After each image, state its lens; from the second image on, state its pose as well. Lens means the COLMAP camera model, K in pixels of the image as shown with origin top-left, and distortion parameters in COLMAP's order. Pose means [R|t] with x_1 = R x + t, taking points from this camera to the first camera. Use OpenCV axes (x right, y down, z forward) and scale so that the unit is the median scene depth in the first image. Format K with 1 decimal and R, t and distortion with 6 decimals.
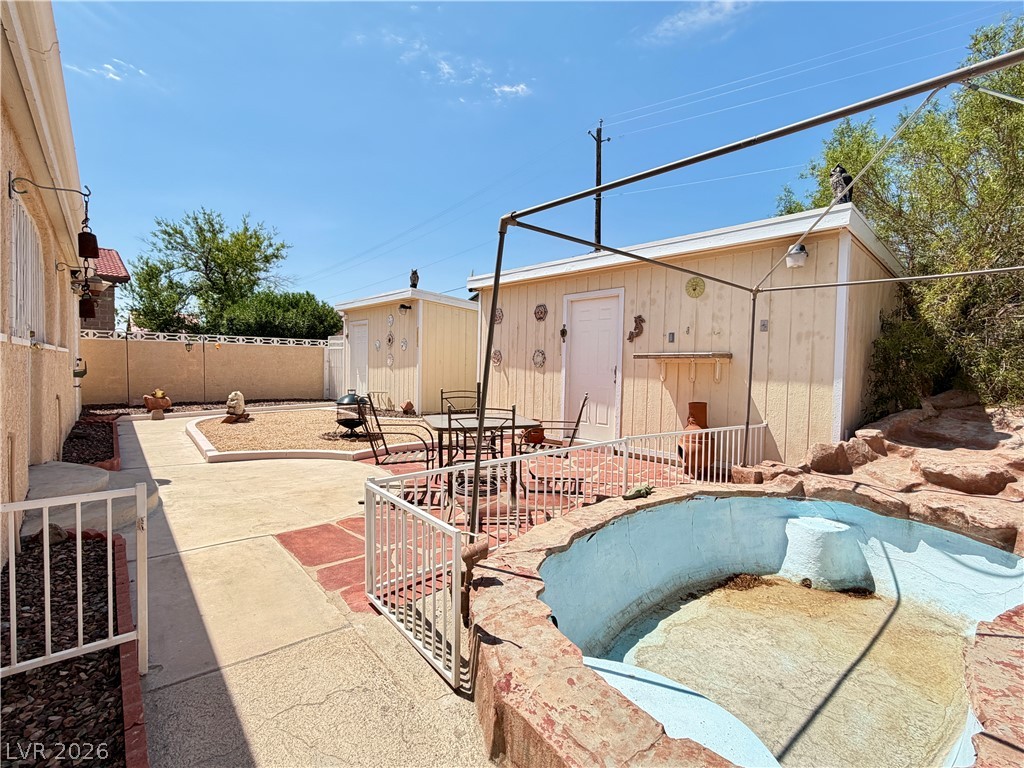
lens RADIAL K [[499.1, 0, 512.0], [0, 499.1, 384.0], [0, 0, 1]] dist [0.000637, 0.000173]
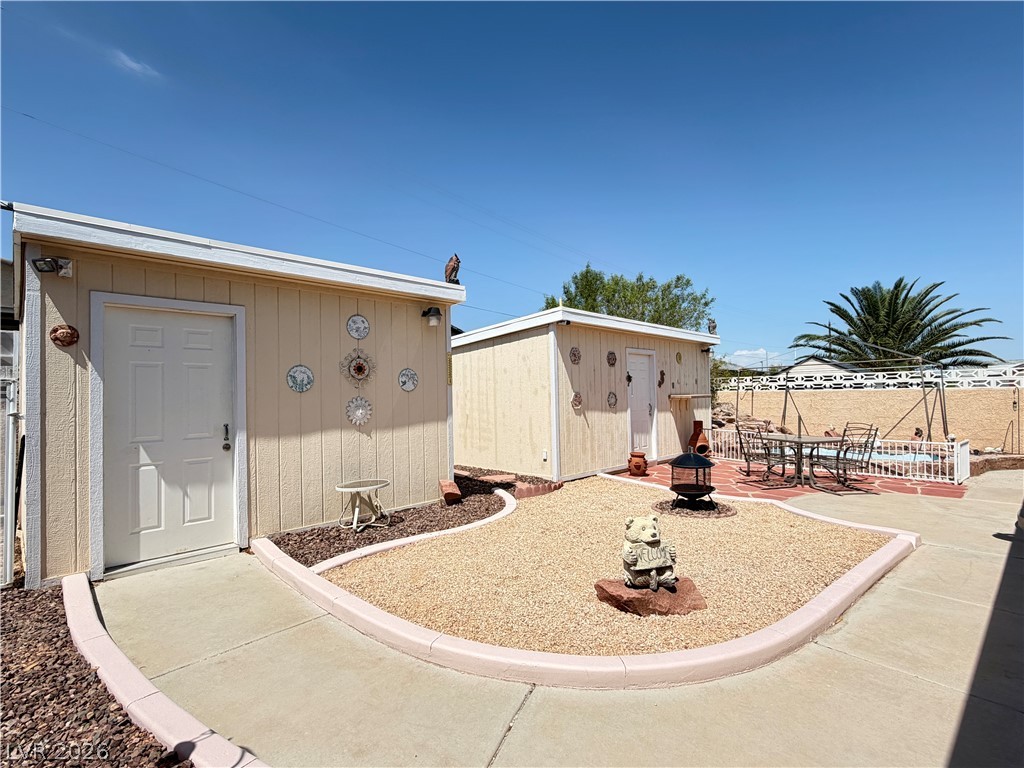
lens RADIAL K [[499.1, 0, 512.0], [0, 499.1, 384.0], [0, 0, 1]] dist [0.000637, 0.000173]
pose [[-0.064571, 0.020554, 0.997701, -1.046688], [0.064347, 0.997793, -0.016391, -0.083089], [-0.995836, 0.063141, -0.065751, 1.301413]]
